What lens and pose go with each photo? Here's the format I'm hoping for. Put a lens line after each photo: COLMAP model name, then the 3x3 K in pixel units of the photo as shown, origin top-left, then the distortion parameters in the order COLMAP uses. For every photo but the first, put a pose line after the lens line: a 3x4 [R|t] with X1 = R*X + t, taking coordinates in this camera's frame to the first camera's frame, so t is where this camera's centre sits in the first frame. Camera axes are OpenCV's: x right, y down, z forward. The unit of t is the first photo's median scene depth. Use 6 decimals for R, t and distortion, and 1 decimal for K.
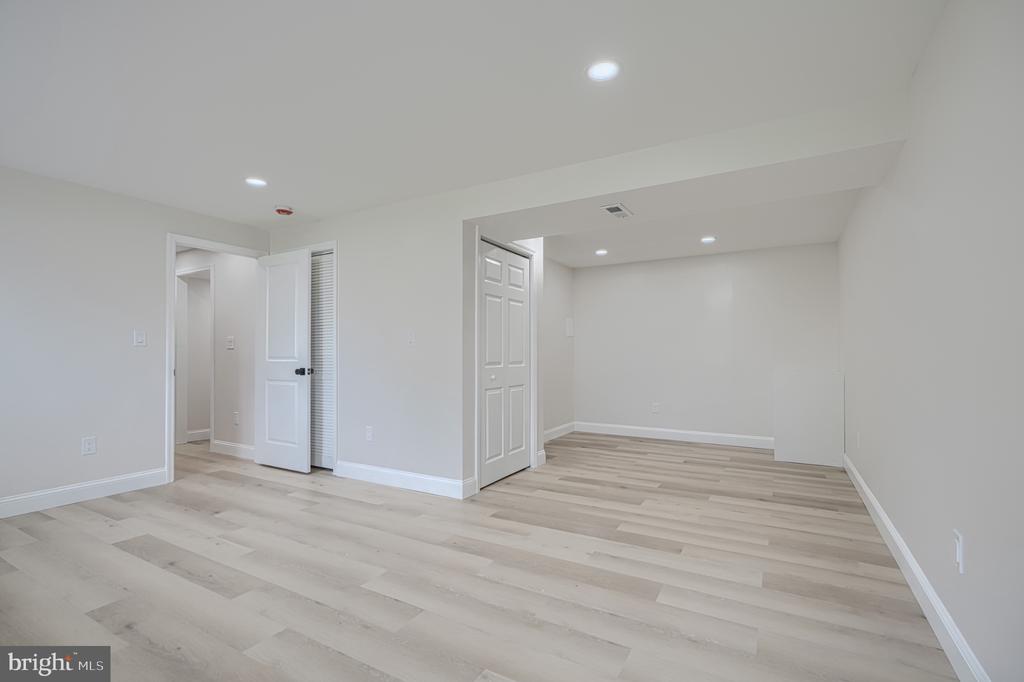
lens RADIAL K [[464.6, 0, 512.5], [0, 464.6, 350.4], [0, 0, 1]] dist [0.001187, -0.000194]
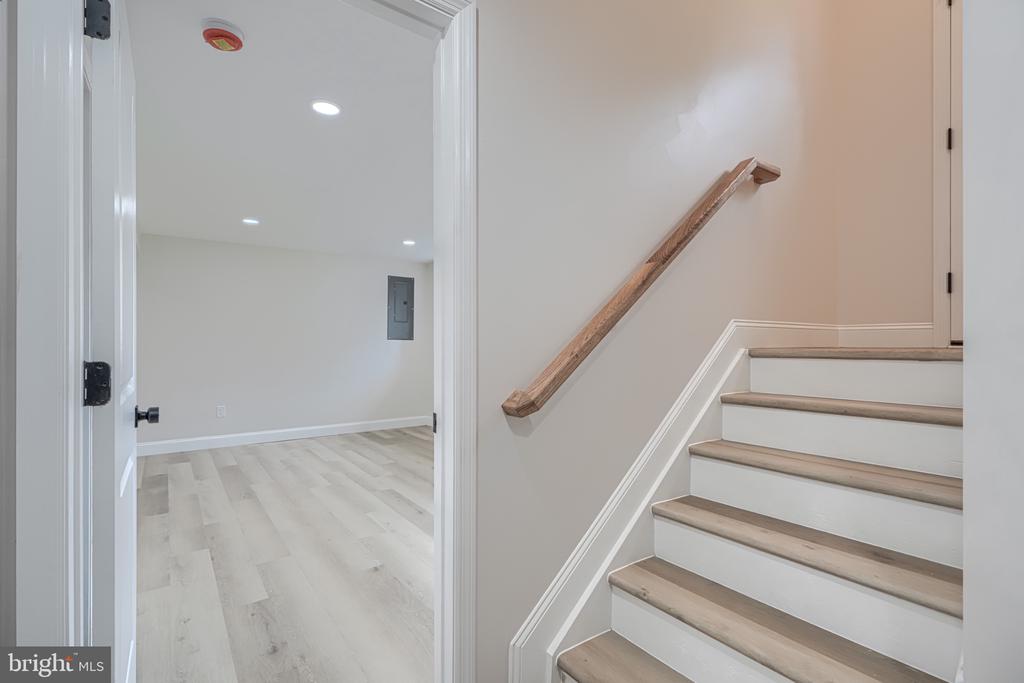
lens RADIAL K [[464.6, 0, 514.7], [0, 464.6, 344.1], [0, 0, 1]] dist [0.001187, -0.000194]
pose [[-0.920169, 0.009940, 0.391396, -1.361273], [0.005043, 0.999896, -0.013538, -0.005485], [-0.391490, -0.010483, -0.920123, 1.918541]]
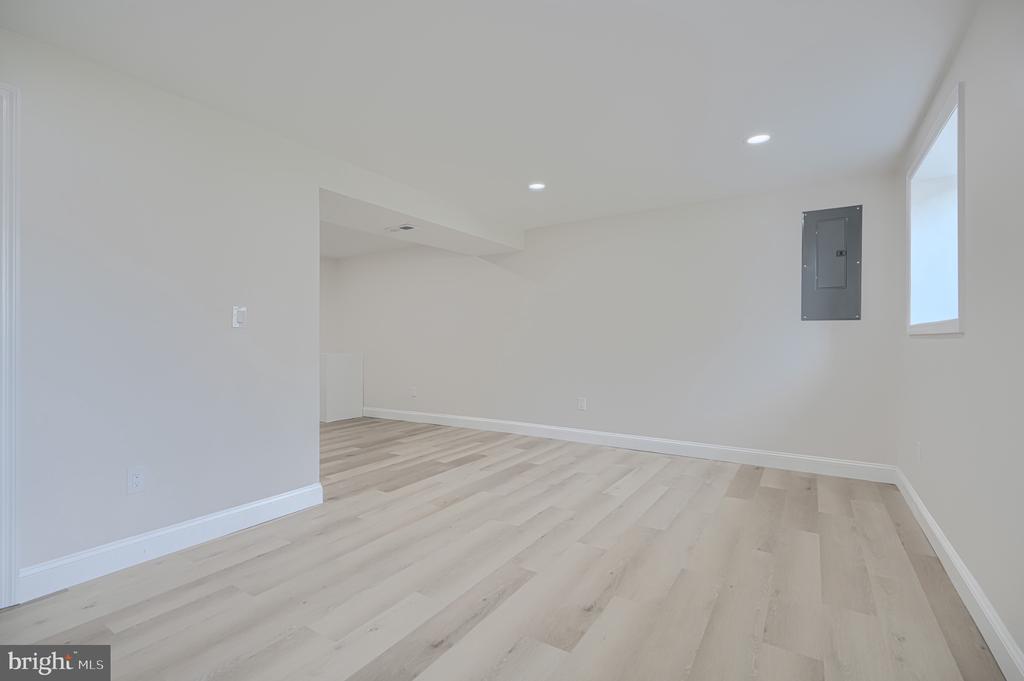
lens RADIAL K [[464.6, 0, 509.9], [0, 464.6, 335.8], [0, 0, 1]] dist [0.001187, -0.000194]
pose [[0.051619, 0.012123, 0.998593, -1.275336], [-0.009905, 0.999883, -0.011626, 0.009082], [-0.998618, -0.009291, 0.051733, 0.775083]]
